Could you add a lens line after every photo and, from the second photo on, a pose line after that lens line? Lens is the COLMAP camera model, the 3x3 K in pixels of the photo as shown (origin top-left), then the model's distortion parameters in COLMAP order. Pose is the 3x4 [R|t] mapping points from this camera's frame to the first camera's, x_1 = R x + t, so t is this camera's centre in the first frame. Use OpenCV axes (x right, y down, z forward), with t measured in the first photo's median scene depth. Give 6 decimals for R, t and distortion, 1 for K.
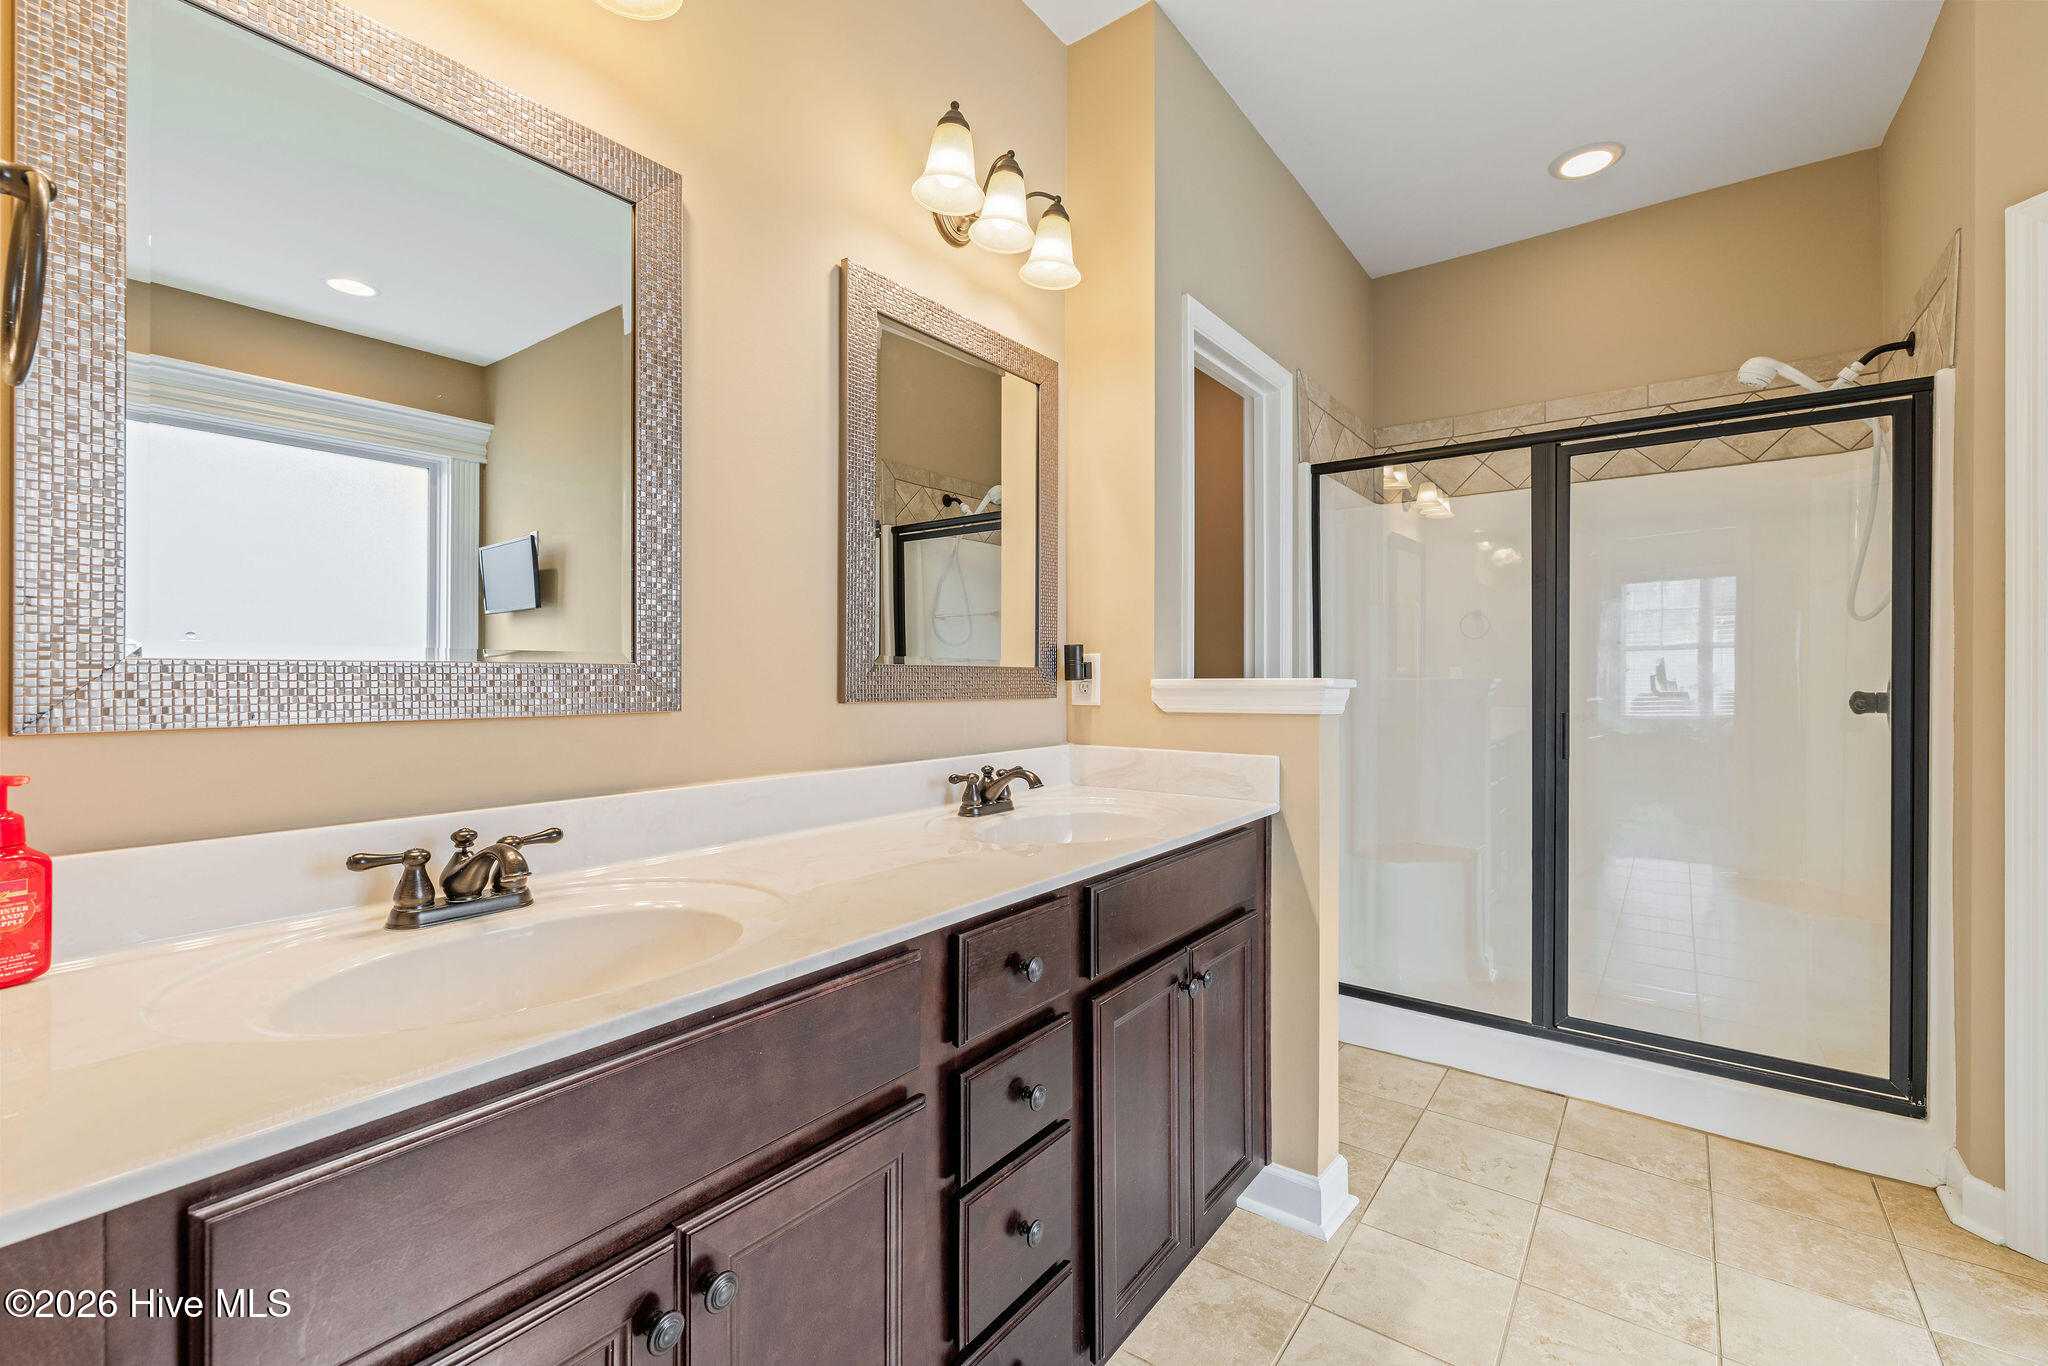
lens RADIAL K [[877.9, 0, 1024.5], [0, 877.9, 676.0], [0, 0, 1]] dist [0.002413, 0.000455]
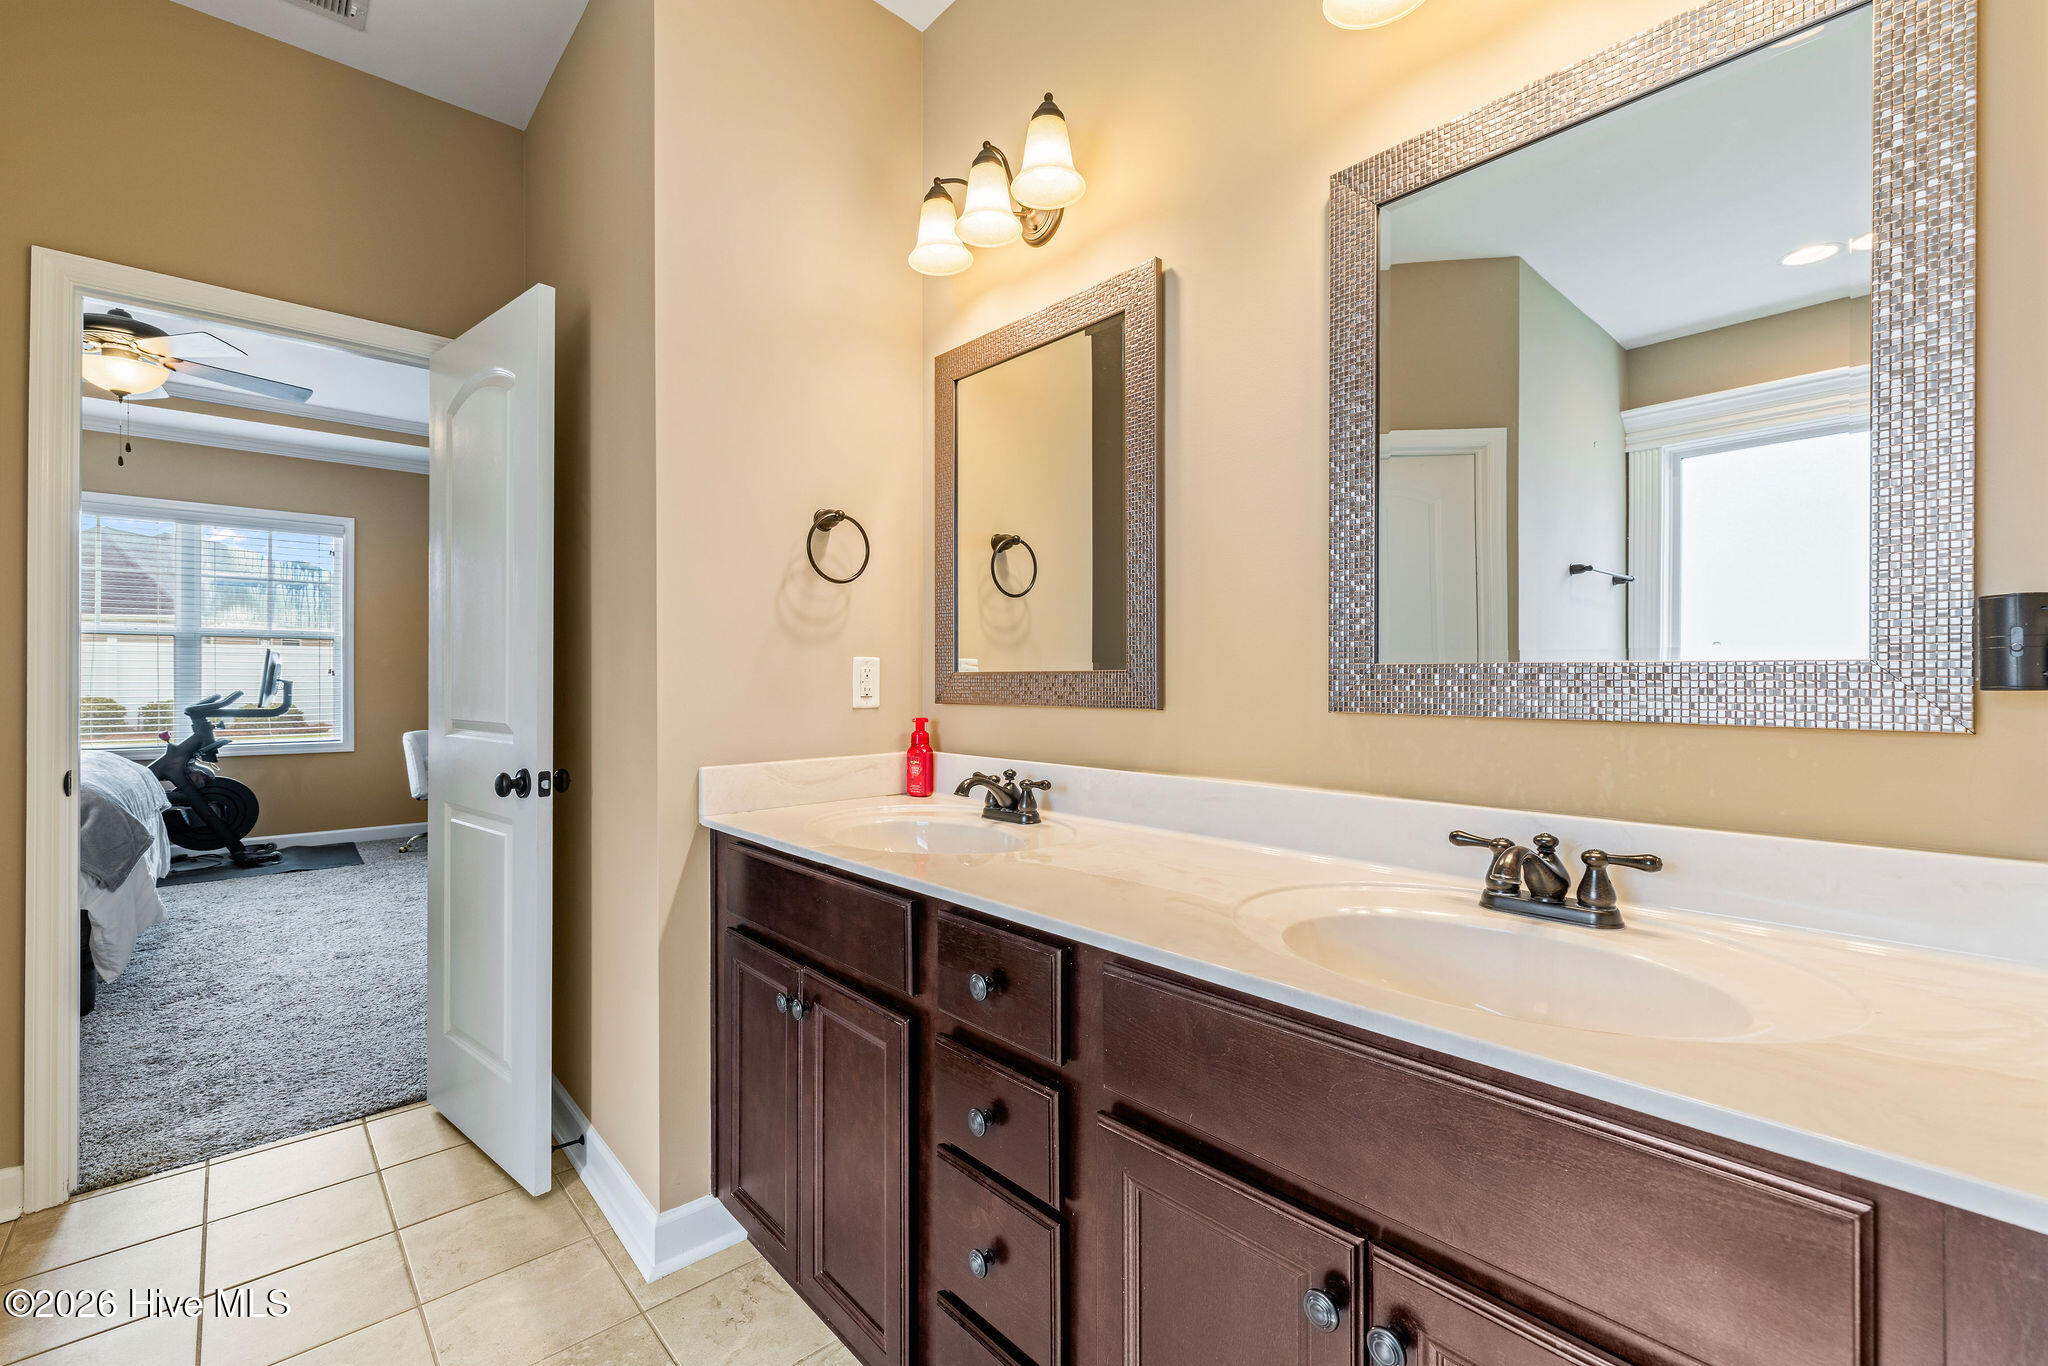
lens RADIAL K [[867.0, 0, 1028.7], [0, 867.0, 686.3], [0, 0, 1]] dist [-0.000123, 0.000100]
pose [[-0.166057, 0.012220, -0.986040, 0.292522], [0.002127, 0.999925, 0.012034, -0.001683], [0.986114, -0.000099, -0.166071, 0.381612]]
